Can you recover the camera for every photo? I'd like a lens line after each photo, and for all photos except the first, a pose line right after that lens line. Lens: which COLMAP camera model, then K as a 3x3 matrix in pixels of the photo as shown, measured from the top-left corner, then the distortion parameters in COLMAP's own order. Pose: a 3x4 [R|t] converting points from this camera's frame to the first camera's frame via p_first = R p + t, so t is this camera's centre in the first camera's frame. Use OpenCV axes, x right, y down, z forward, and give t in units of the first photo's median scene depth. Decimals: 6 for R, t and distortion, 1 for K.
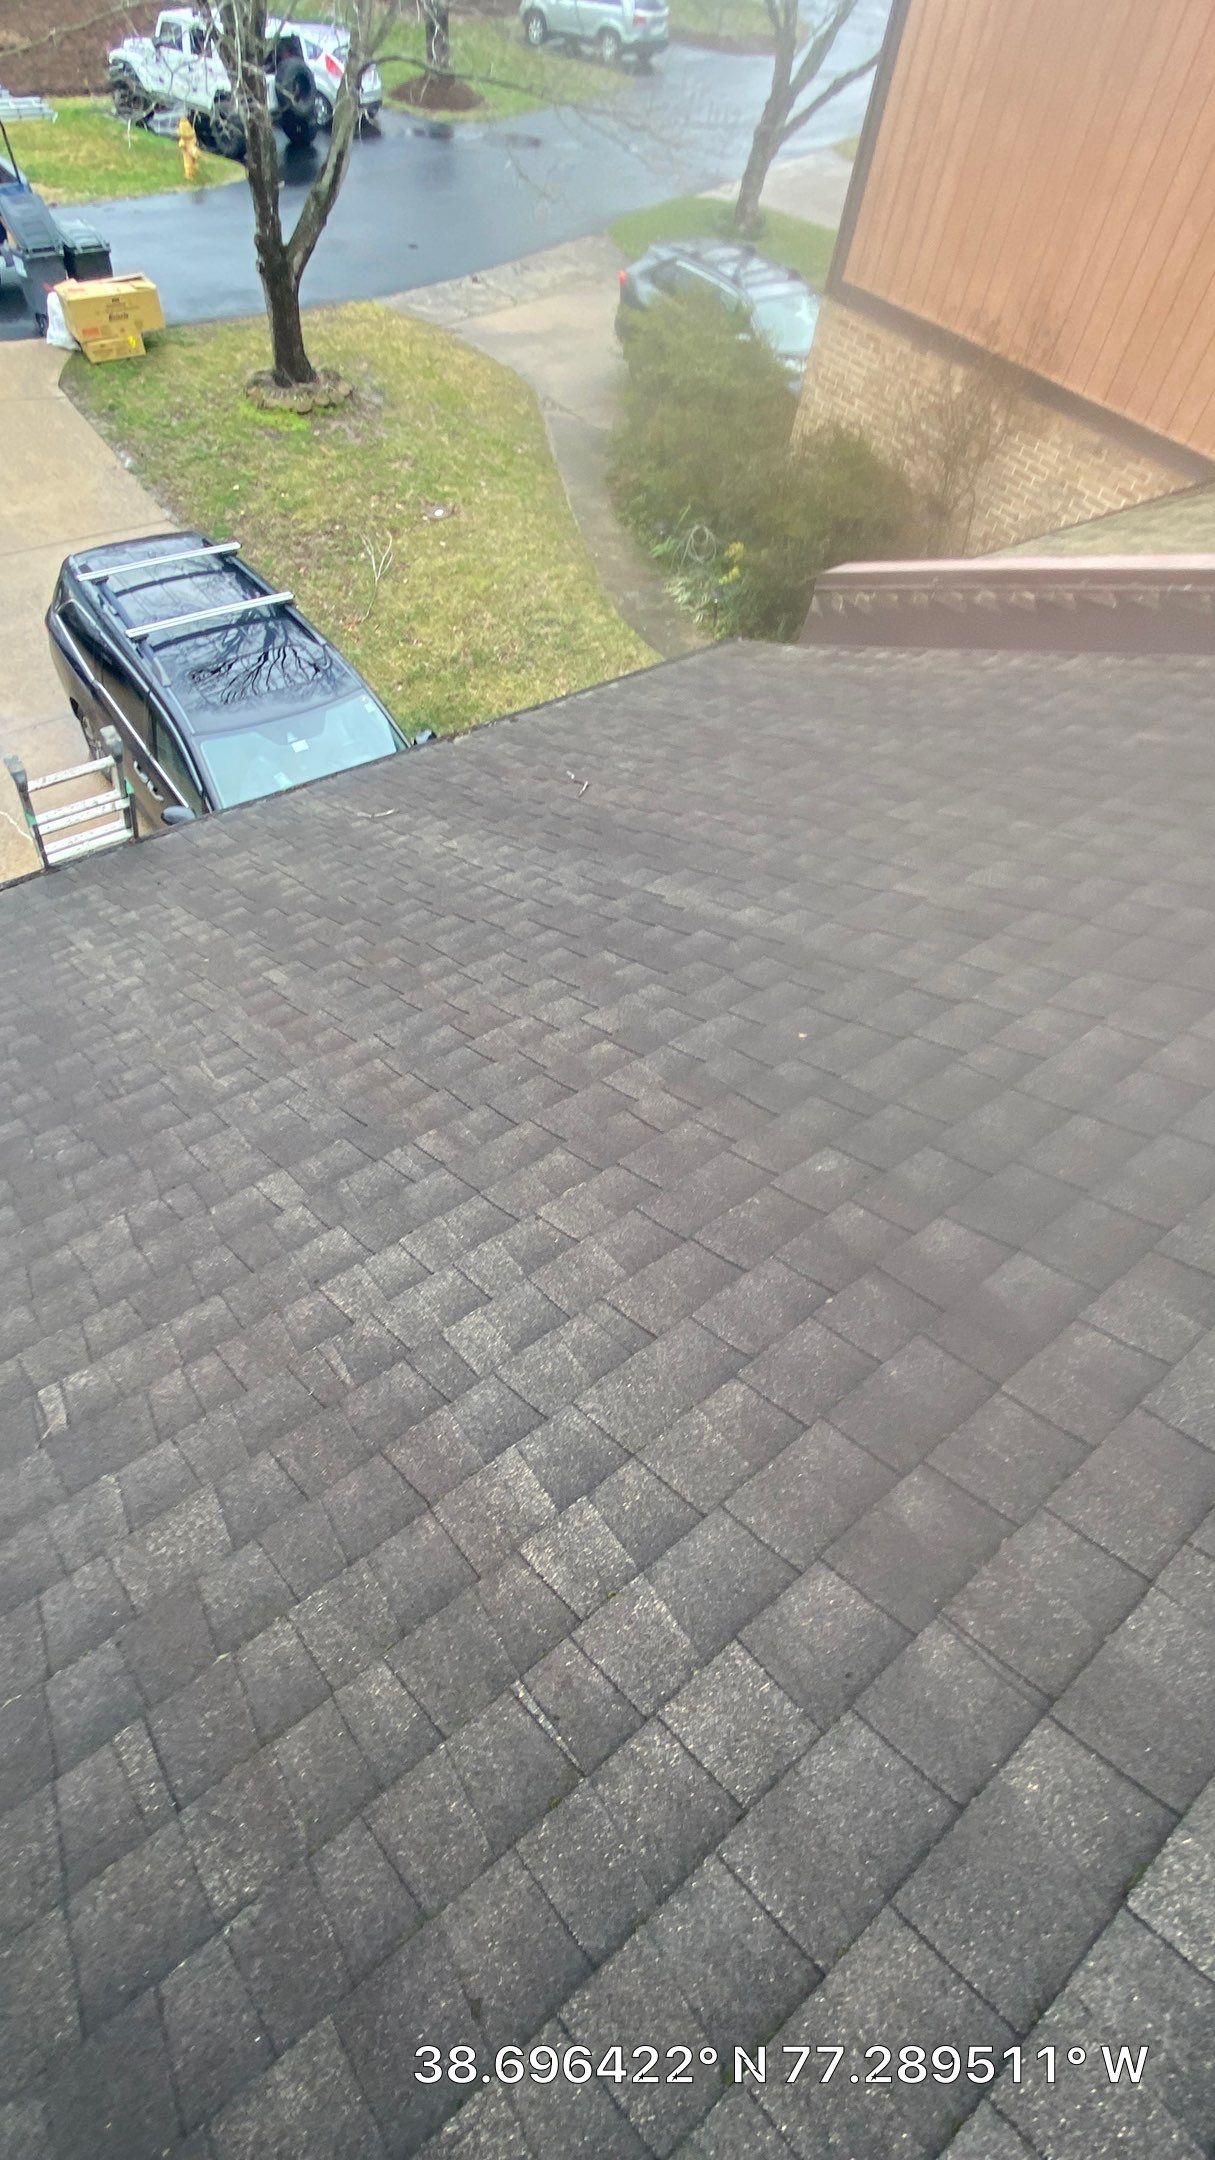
lens RADIAL K [[1025.8, 0, 607.5], [0, 1025.8, 1080.0], [0, 0, 1]] dist [-0.002390, -0.000077]
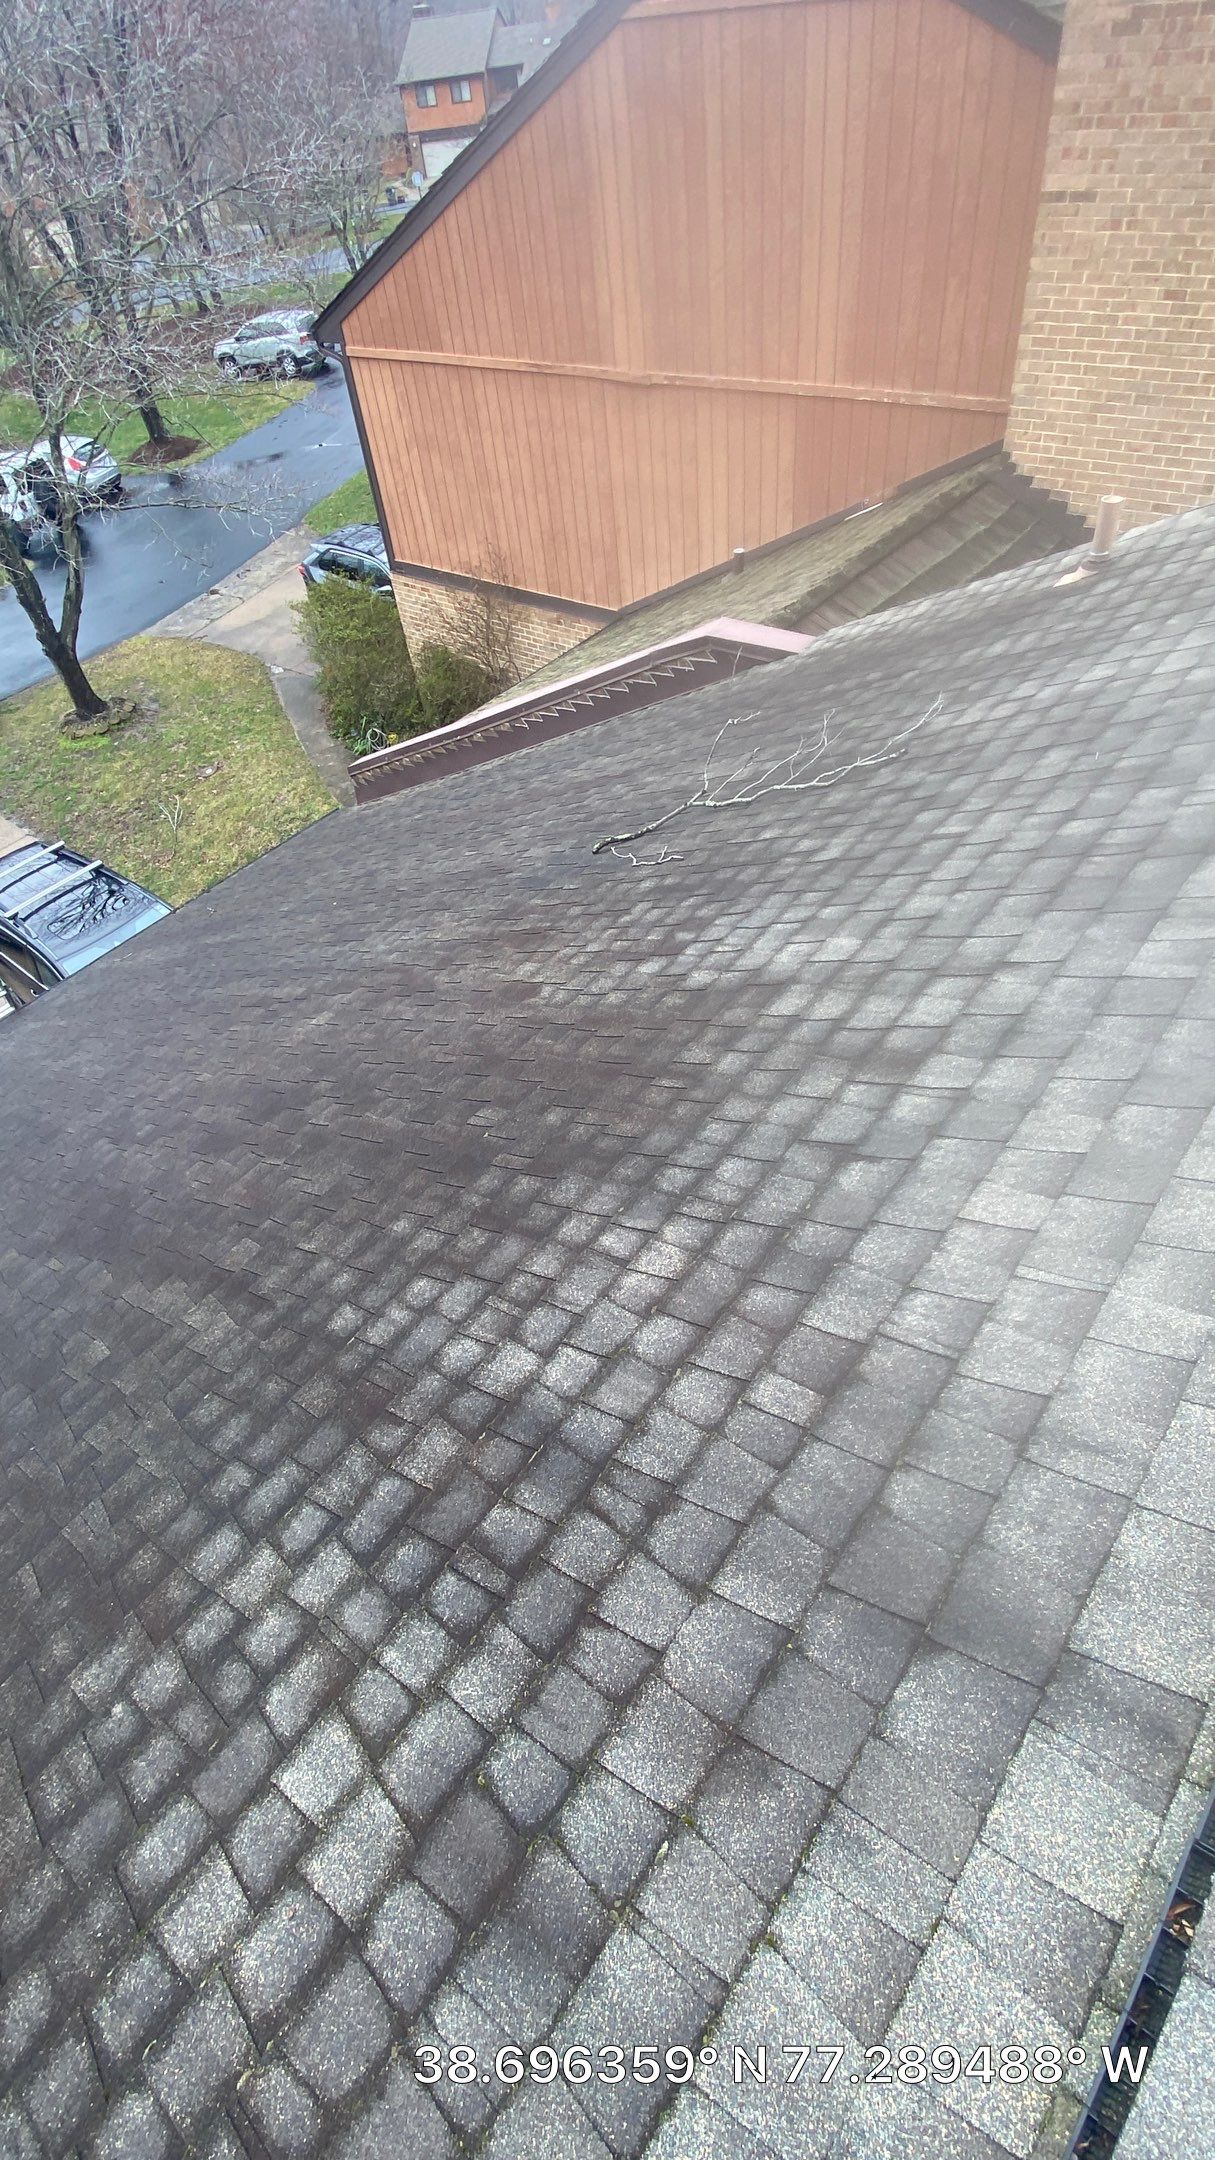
lens RADIAL K [[973.9, 0, 607.5], [0, 973.9, 1080.0], [0, 0, 1]] dist [0.025222, -0.016887]
pose [[0.948461, -0.316527, 0.015248, 0.196084], [0.316538, 0.944019, -0.092911, 0.152897], [0.015014, 0.092949, 0.995558, -0.304108]]
